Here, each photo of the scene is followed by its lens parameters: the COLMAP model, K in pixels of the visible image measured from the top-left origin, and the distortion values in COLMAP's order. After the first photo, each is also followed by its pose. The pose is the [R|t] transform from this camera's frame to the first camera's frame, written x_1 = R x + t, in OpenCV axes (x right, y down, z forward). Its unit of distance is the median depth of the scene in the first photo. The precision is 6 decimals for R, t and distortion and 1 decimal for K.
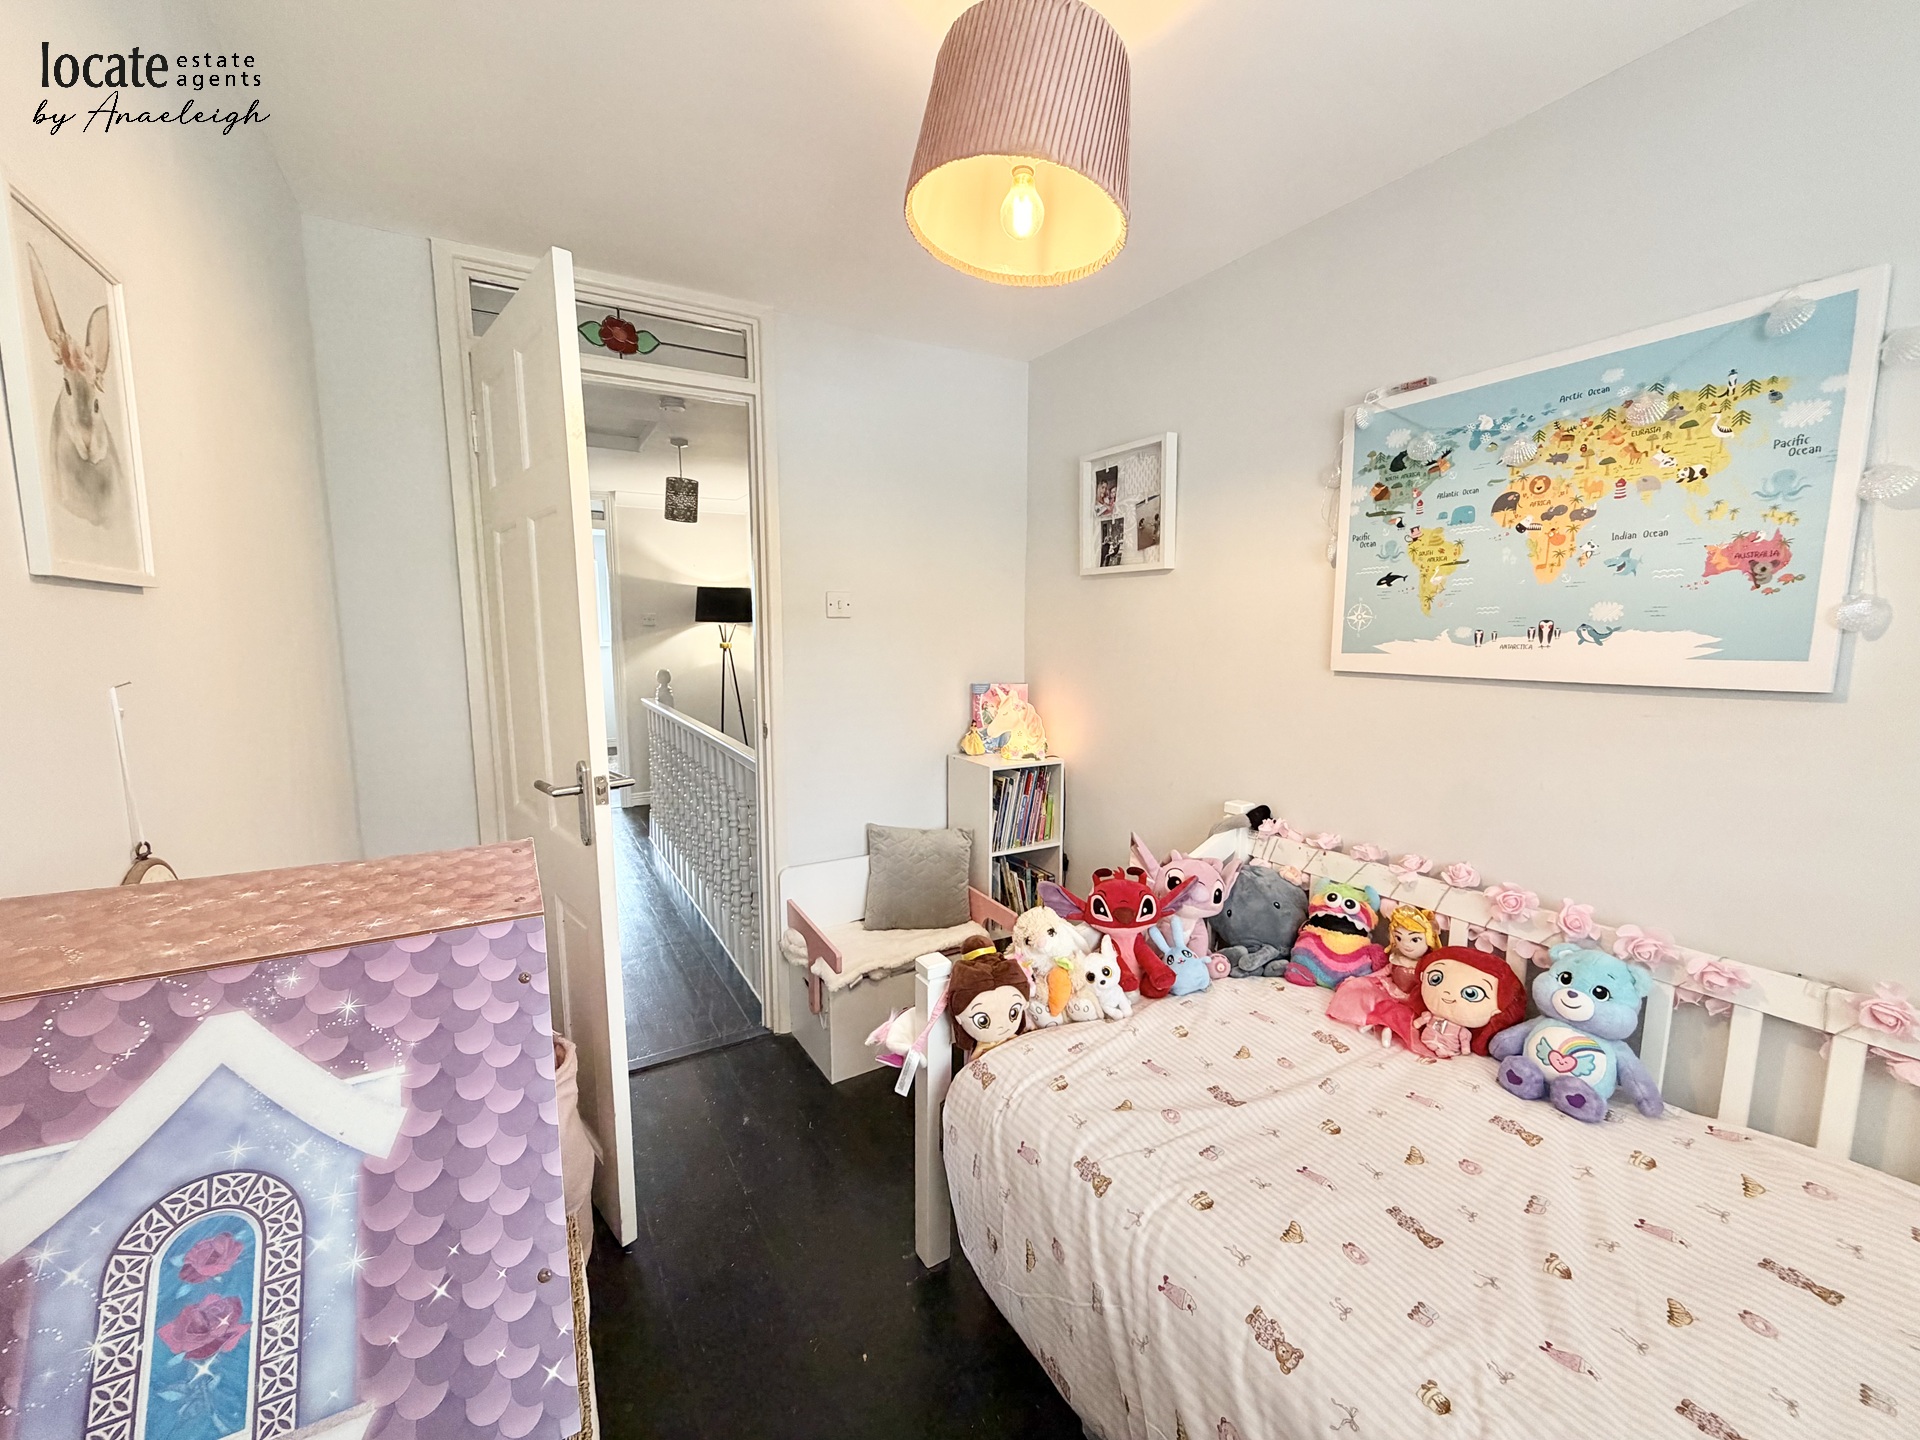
lens RADIAL K [[768.4, 0, 959.4], [0, 768.4, 723.4], [0, 0, 1]] dist [-0.003449, 0.001907]
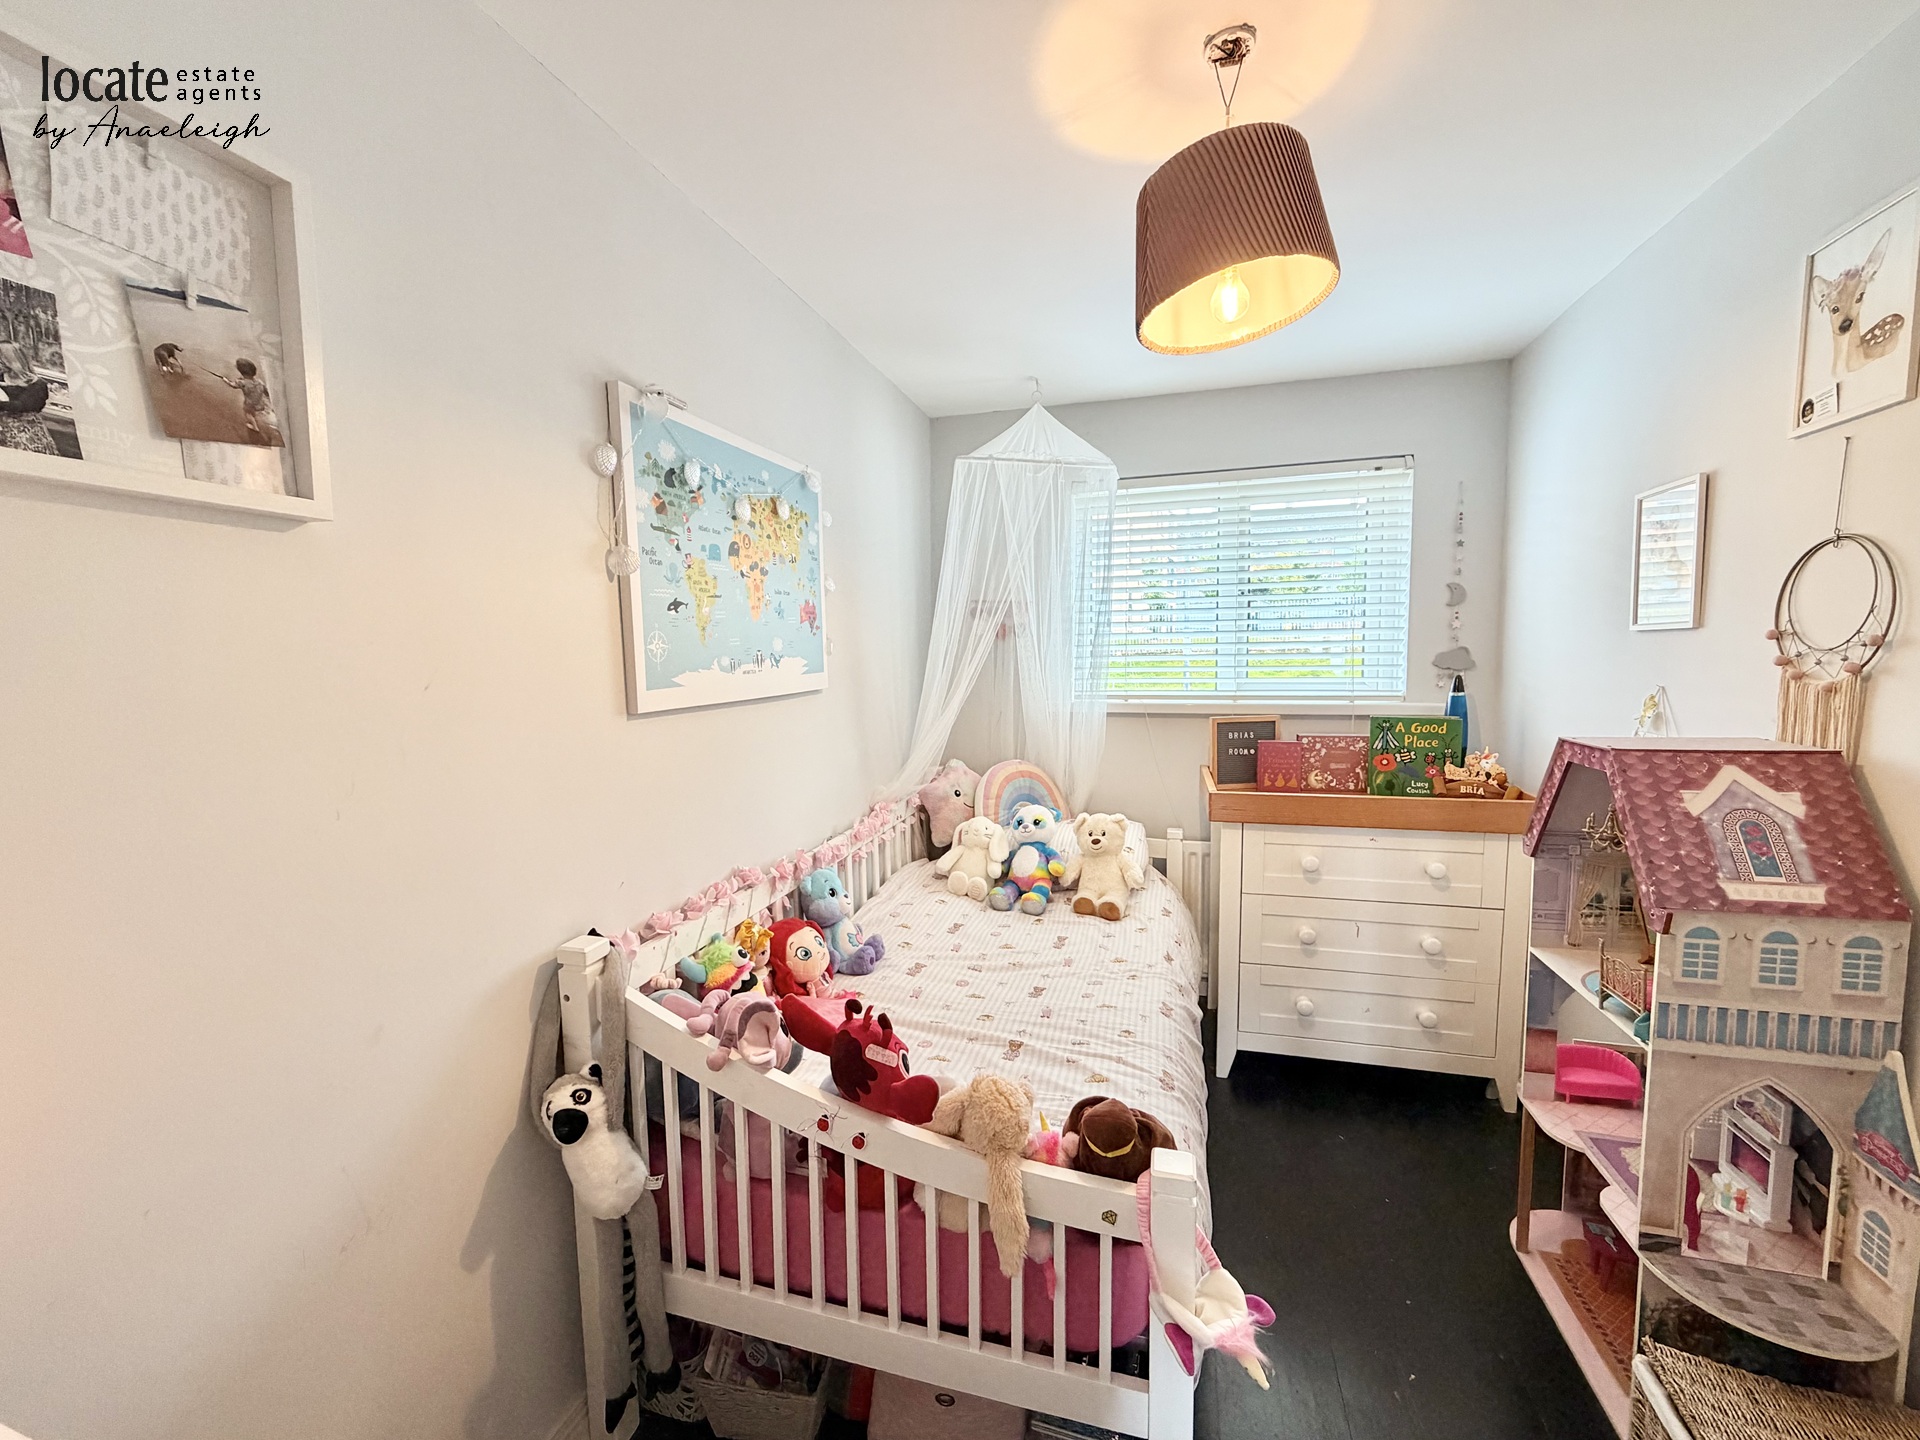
lens RADIAL K [[768.4, 0, 963.9], [0, 768.4, 723.2], [0, 0, 1]] dist [-0.003449, 0.001907]
pose [[-0.686787, -0.059495, 0.724420, -0.373307], [0.105710, 0.977873, 0.180529, -0.196695], [-0.719131, 0.200563, -0.665301, 1.521644]]
